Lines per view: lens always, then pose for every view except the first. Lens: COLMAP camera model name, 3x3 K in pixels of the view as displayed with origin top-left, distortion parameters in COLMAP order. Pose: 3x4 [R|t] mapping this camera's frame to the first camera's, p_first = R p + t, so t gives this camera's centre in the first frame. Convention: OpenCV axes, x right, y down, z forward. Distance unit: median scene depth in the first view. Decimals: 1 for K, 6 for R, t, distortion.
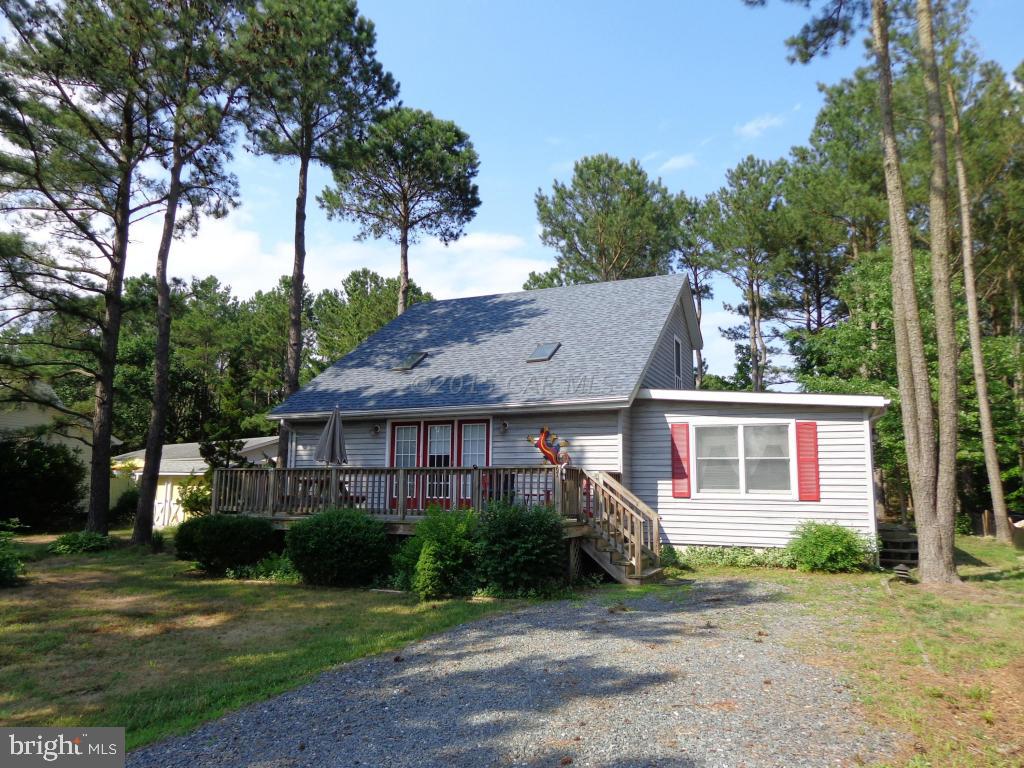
lens RADIAL K [[722.2, 0, 515.1], [0, 722.2, 379.2], [0, 0, 1]] dist [0.000134, 0.004941]
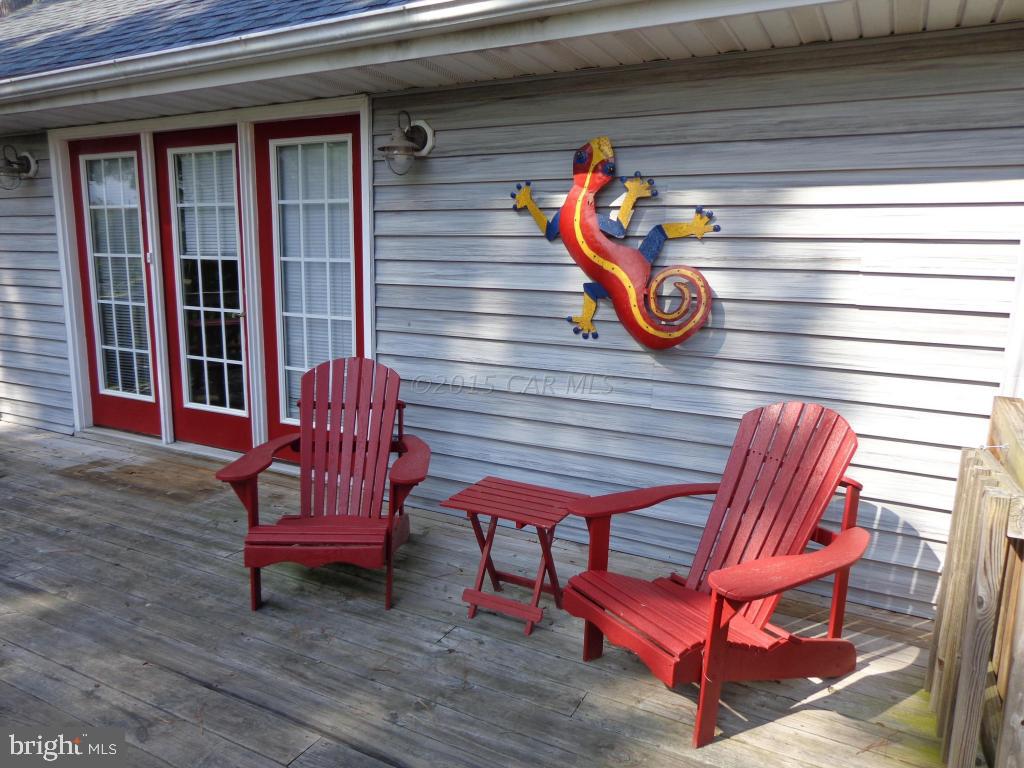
lens RADIAL K [[722.2, 0, 513.2], [0, 722.2, 383.5], [0, 0, 1]] dist [0.000134, 0.004941]
pose [[0.997403, 0.020245, -0.069123, 0.031046], [0.003123, 0.946631, 0.322306, 0.060728], [0.071959, -0.321684, 0.944109, 0.730066]]
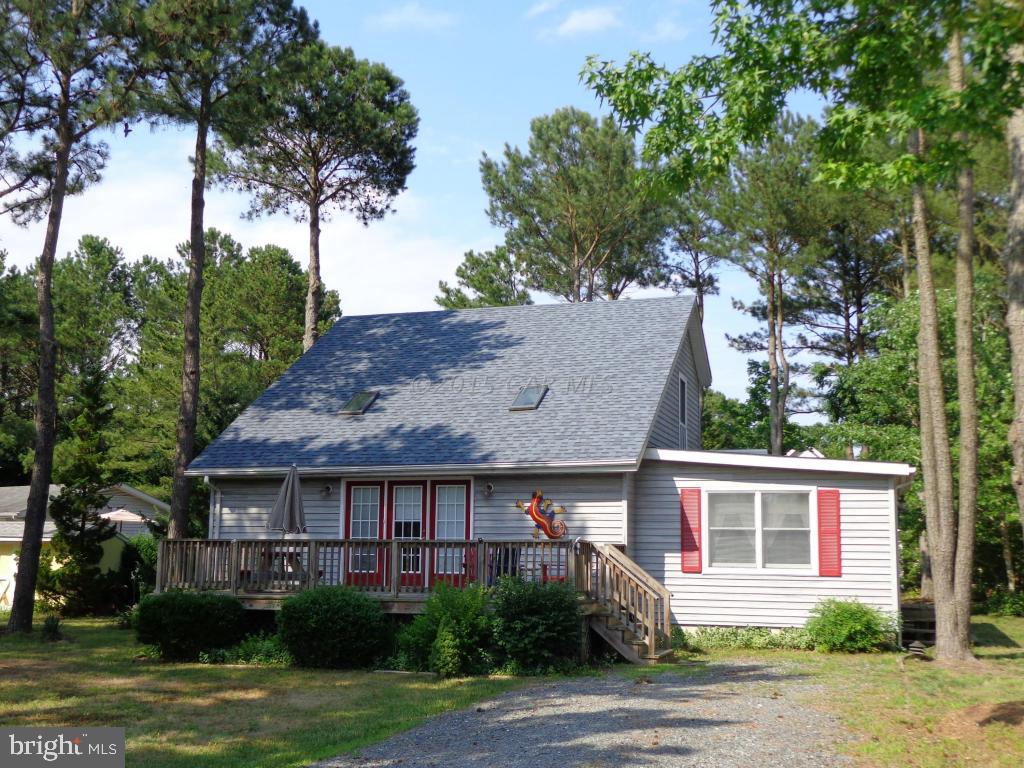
lens RADIAL K [[1166.4, 0, 510.3], [0, 1166.4, 387.8], [0, 0, 1]] dist [0.008016, 0.000000]
pose [[0.994956, 0.015110, 0.099167, -0.122133], [-0.015992, 0.999839, 0.008108, -0.063491], [-0.099028, -0.009653, 0.995038, -0.359201]]
